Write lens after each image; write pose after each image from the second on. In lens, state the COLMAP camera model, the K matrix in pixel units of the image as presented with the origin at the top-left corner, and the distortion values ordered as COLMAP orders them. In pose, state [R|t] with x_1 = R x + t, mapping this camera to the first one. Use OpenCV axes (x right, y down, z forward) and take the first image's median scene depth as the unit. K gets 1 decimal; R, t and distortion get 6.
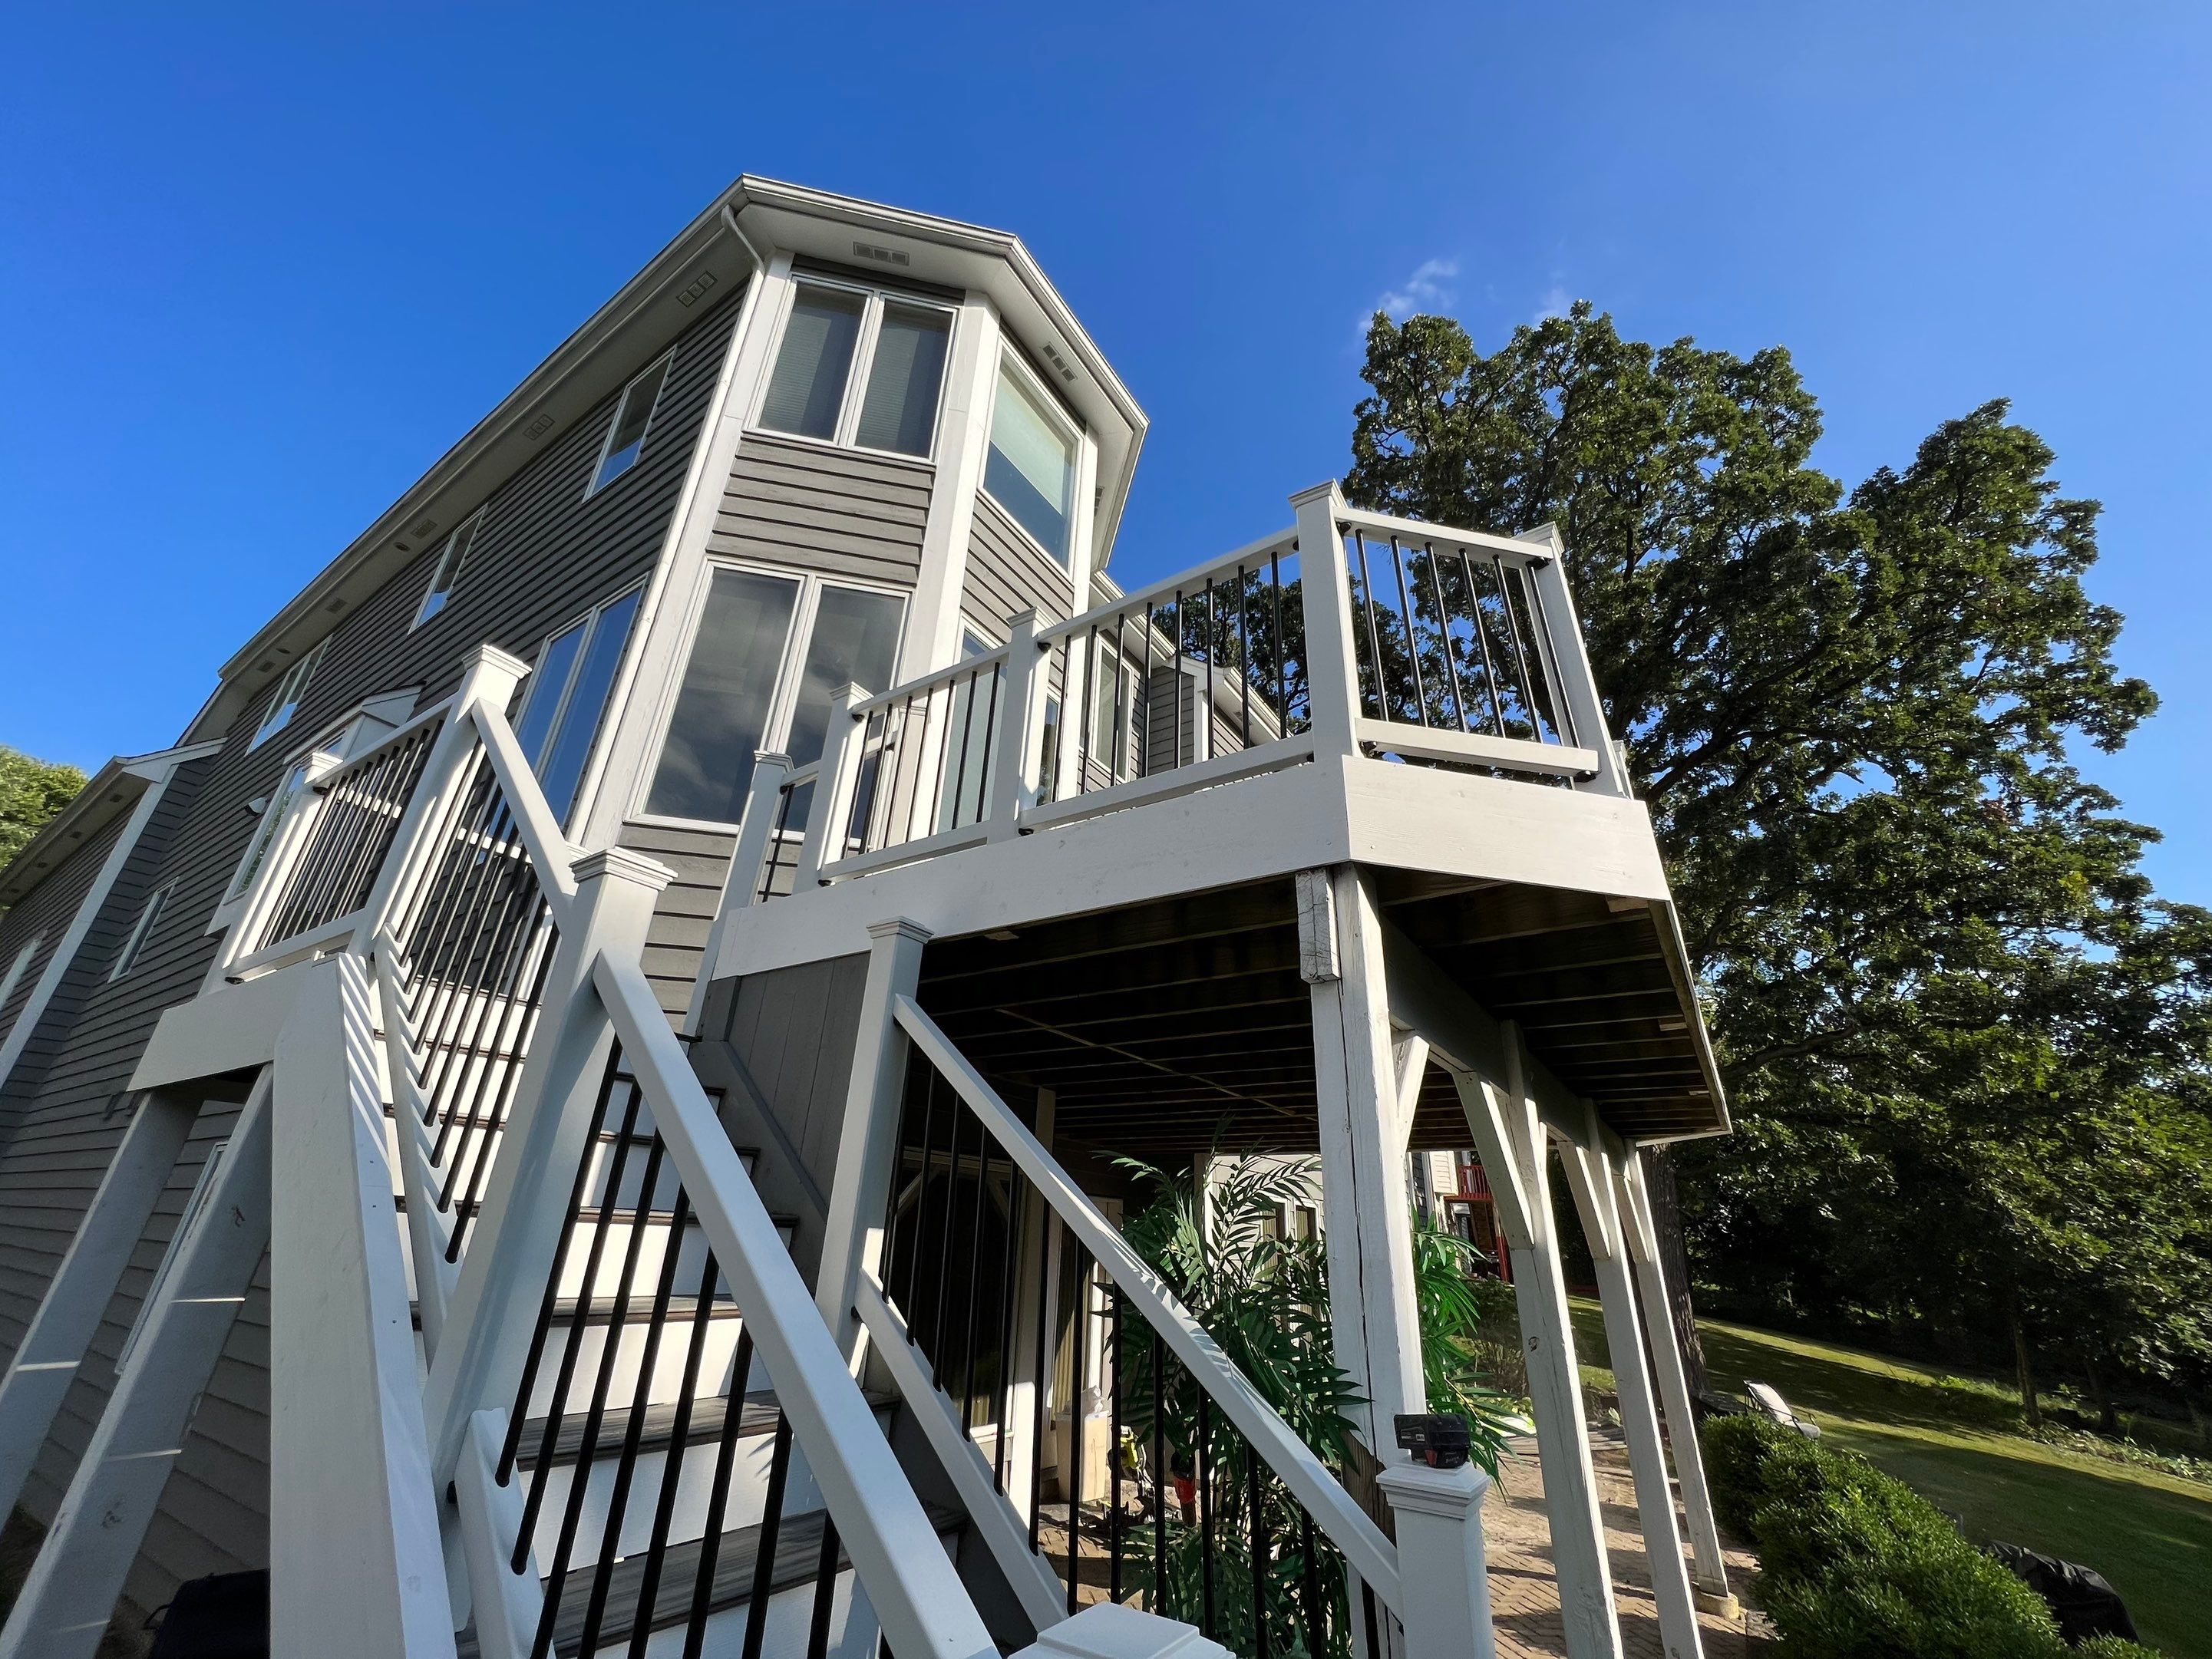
lens RADIAL K [[883.3, 0, 1107.8], [0, 883.3, 834.5], [0, 0, 1]] dist [-0.002197, 0.000595]
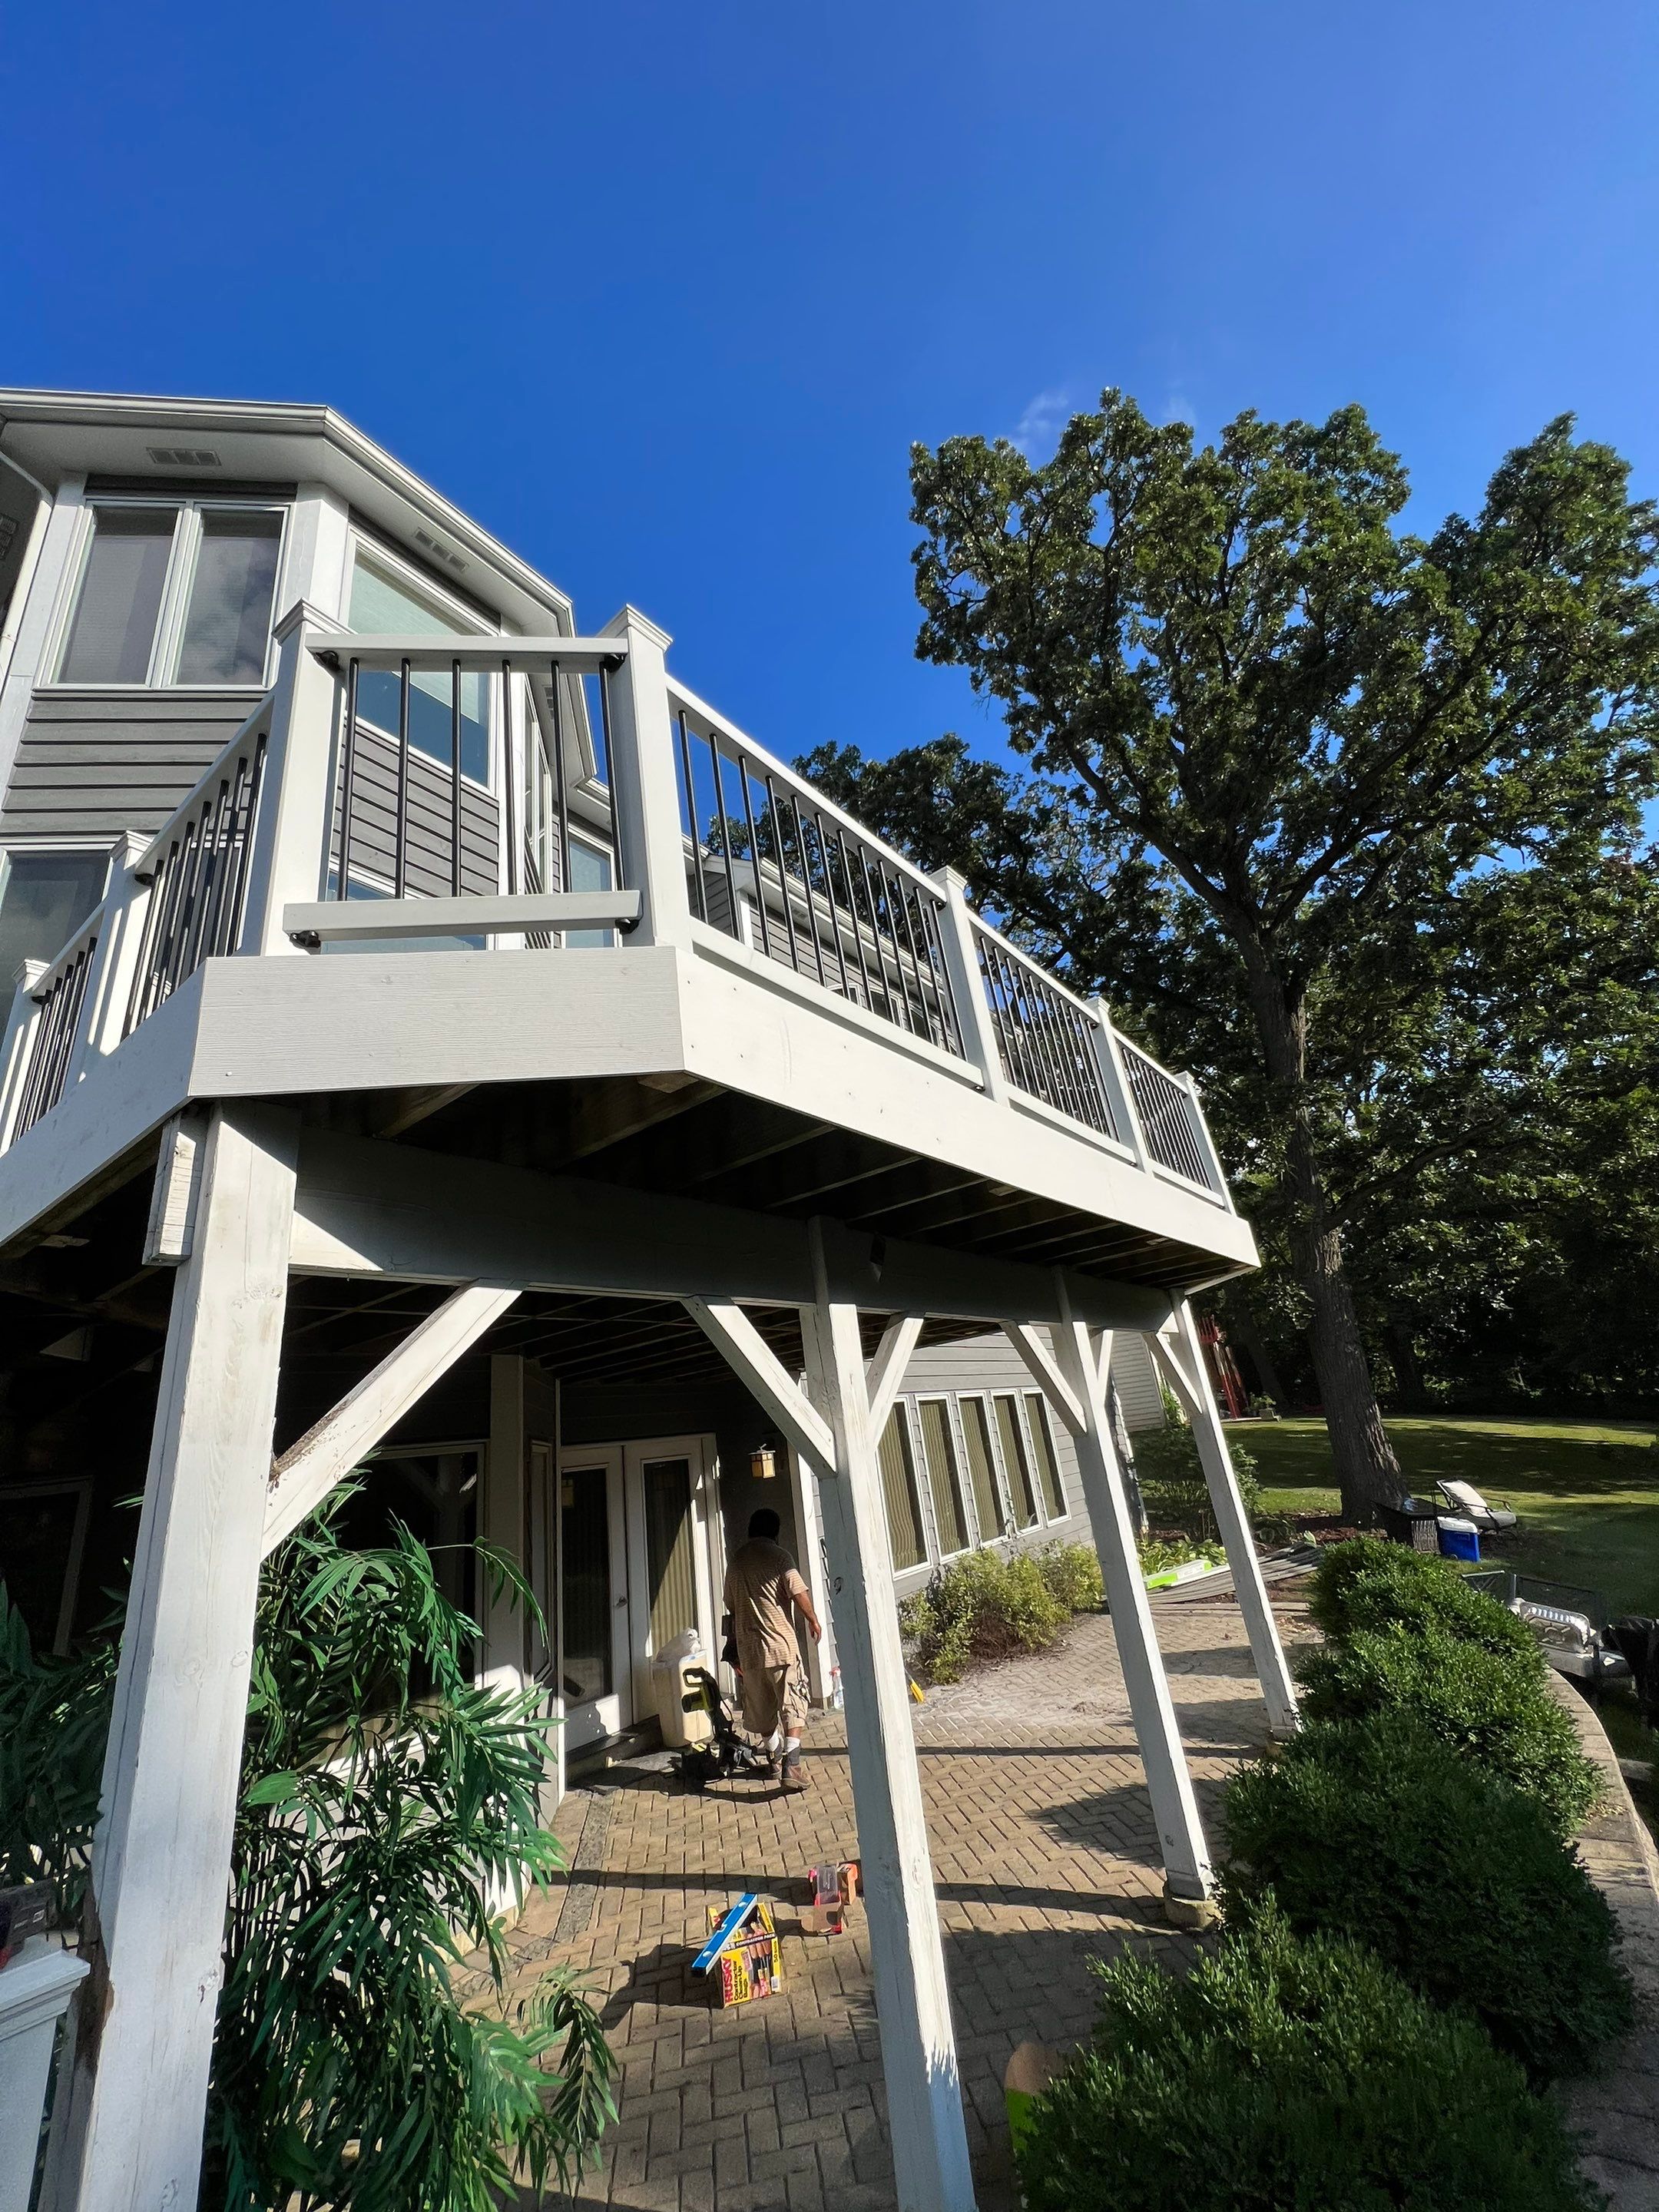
lens RADIAL K [[883.4, 0, 828.2], [0, 883.4, 1110.8], [0, 0, 1]] dist [-0.002197, 0.000595]
pose [[0.984181, -0.177097, -0.004902, 0.135496], [0.176985, 0.981561, 0.072205, 0.013855], [-0.007976, -0.071930, 0.997378, 0.041308]]
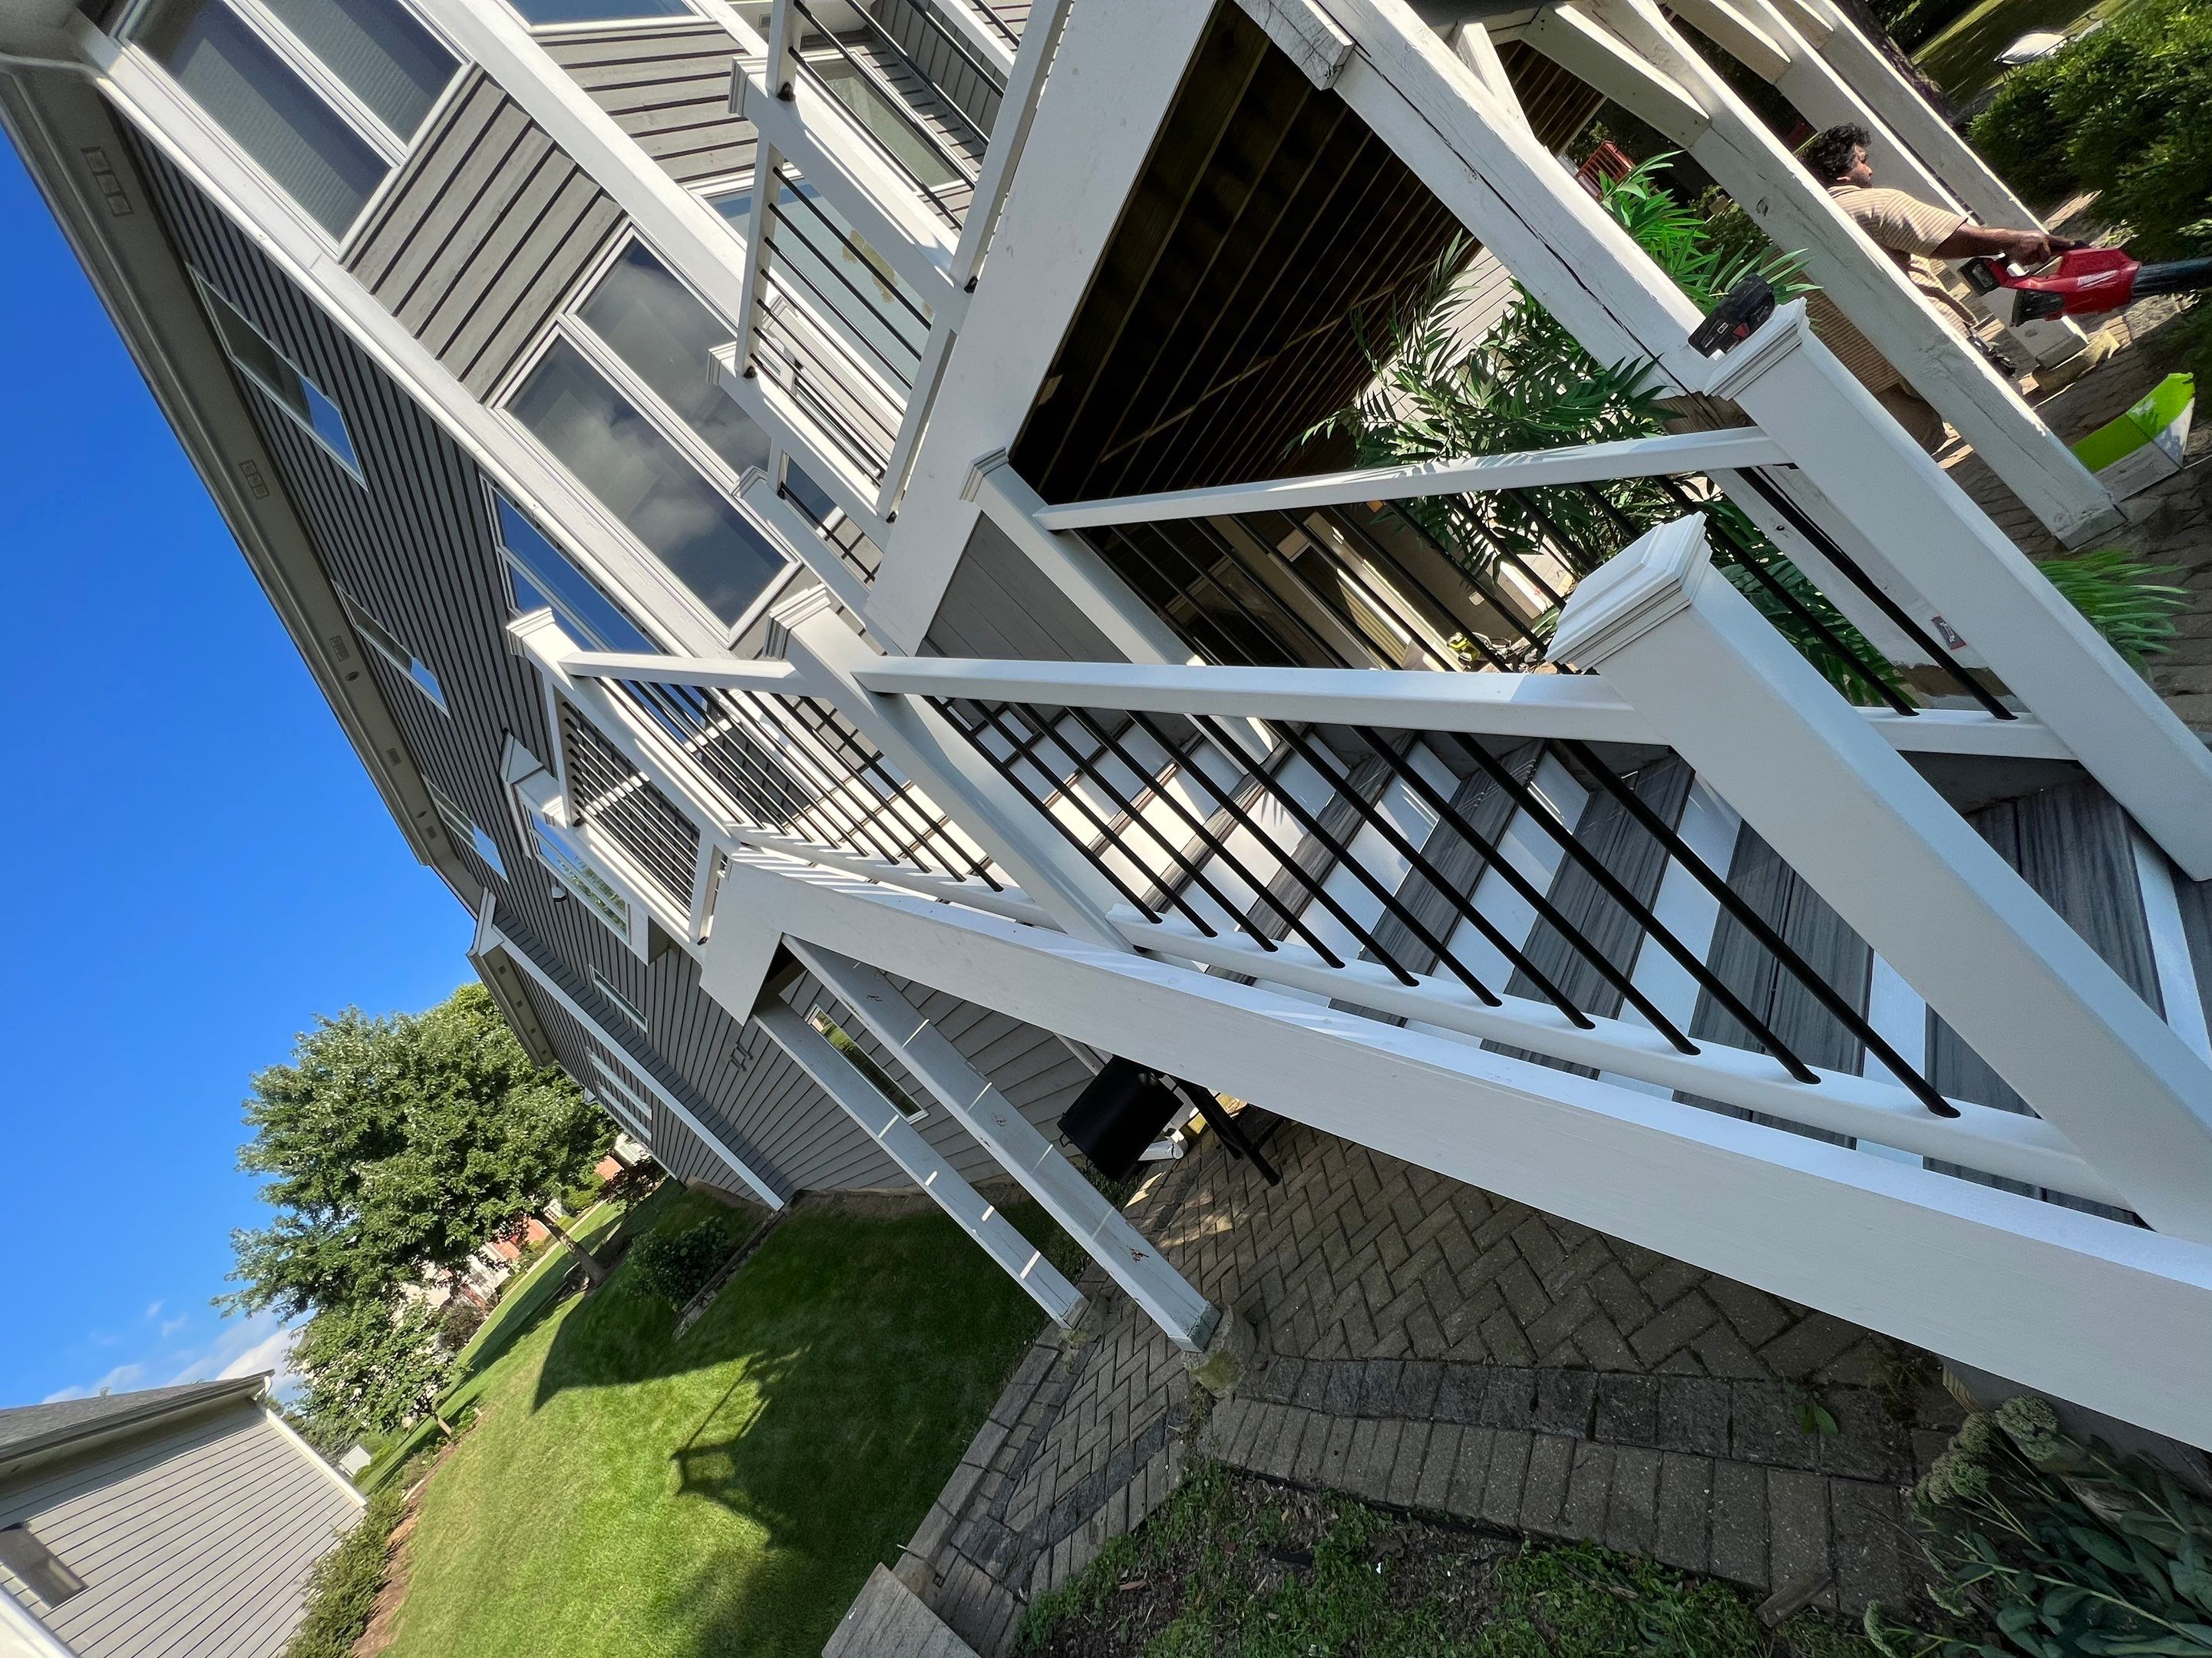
lens RADIAL K [[883.5, 0, 1108.0], [0, 883.5, 831.9], [0, 0, 1]] dist [-0.002197, 0.000595]
pose [[0.638784, -0.680013, -0.359912, -0.013977], [0.762999, 0.499745, 0.409984, 0.002882], [-0.098930, -0.536504, 0.838079, -0.009139]]
